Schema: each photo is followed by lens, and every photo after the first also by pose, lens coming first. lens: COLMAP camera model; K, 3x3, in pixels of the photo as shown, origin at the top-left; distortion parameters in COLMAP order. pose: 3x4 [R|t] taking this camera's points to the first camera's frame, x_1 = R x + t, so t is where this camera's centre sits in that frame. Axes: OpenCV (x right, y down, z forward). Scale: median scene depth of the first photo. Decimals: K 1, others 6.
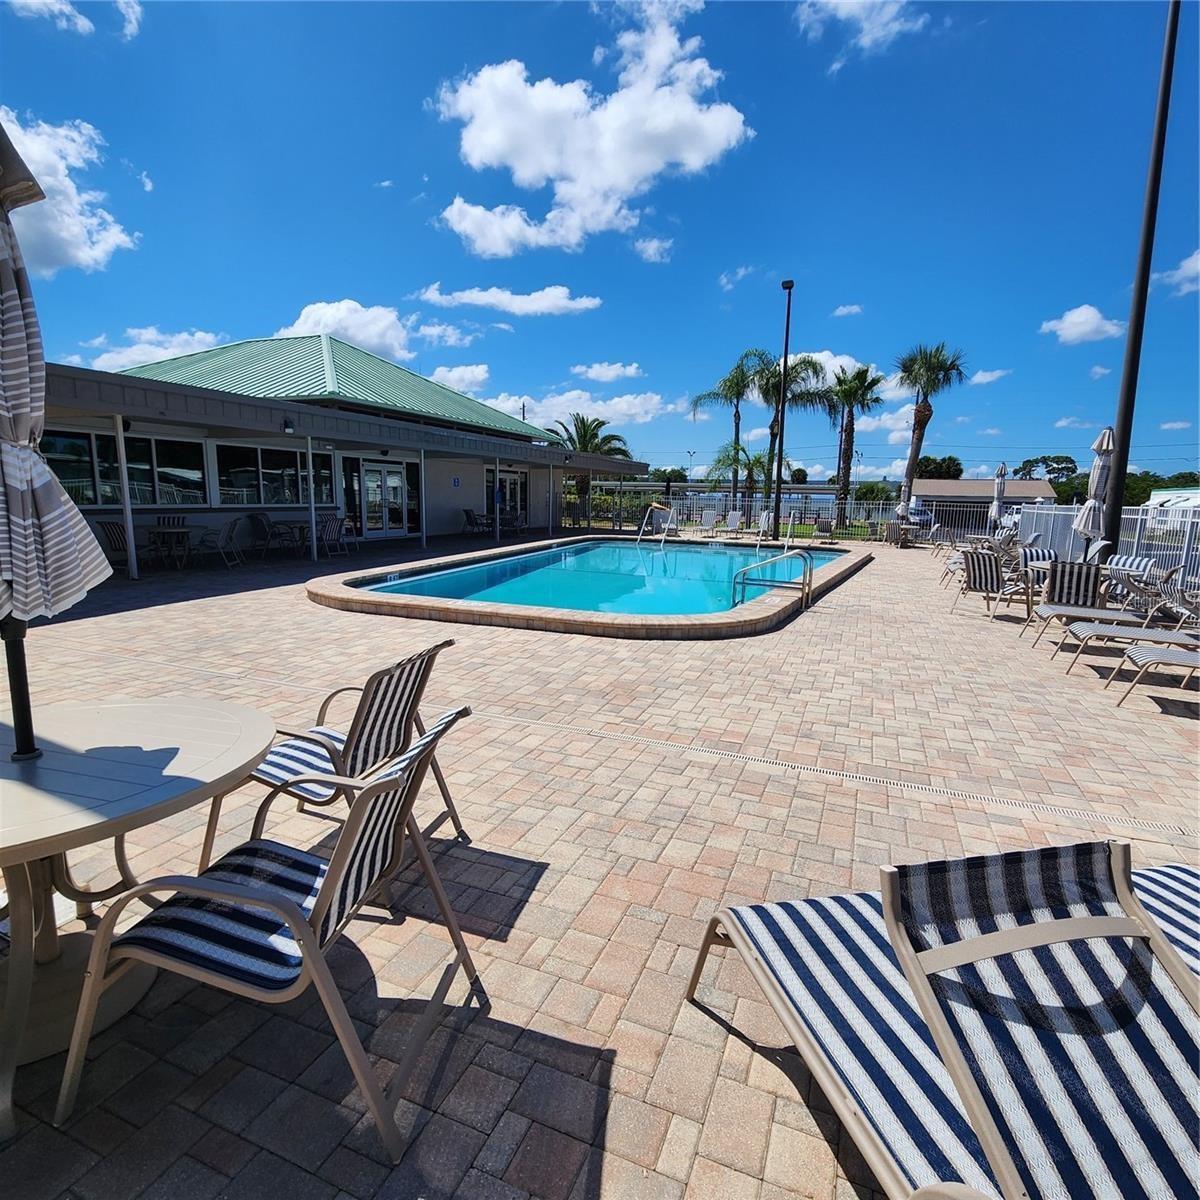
lens RADIAL K [[653.2, 0, 608.8], [0, 653.2, 599.8], [0, 0, 1]] dist [-0.001343, -0.002620]
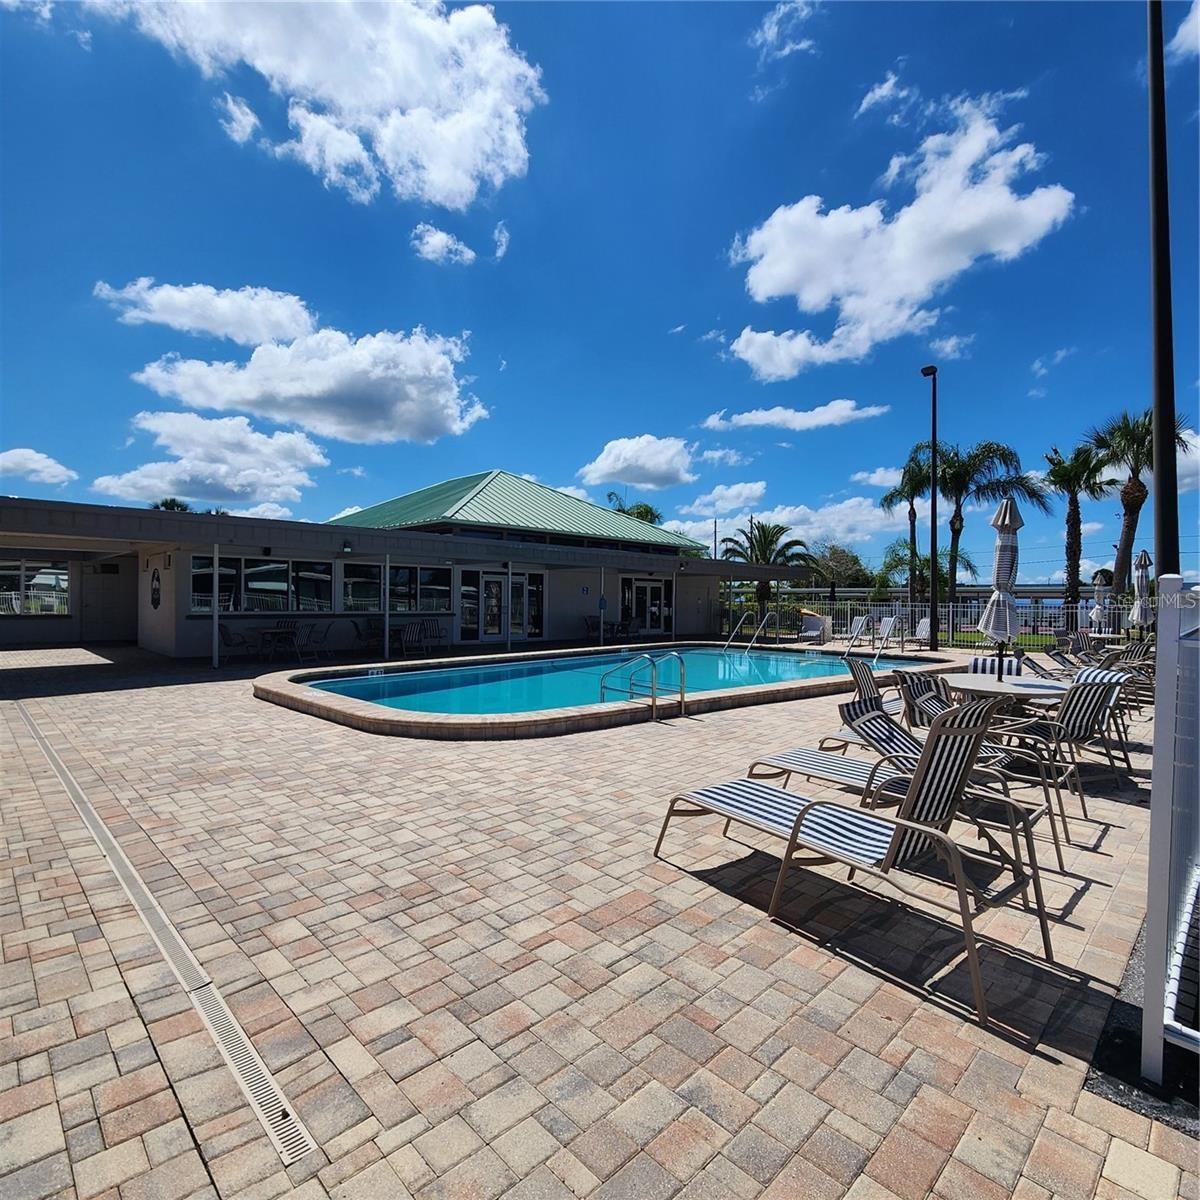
lens RADIAL K [[653.2, 0, 608.8], [0, 653.2, 599.8], [0, 0, 1]] dist [-0.001343, -0.002620]
pose [[0.921629, -0.013931, -0.387823, 0.512978], [-0.050791, 0.986429, -0.156133, -0.003662], [0.384735, 0.163595, 0.908414, 0.123464]]
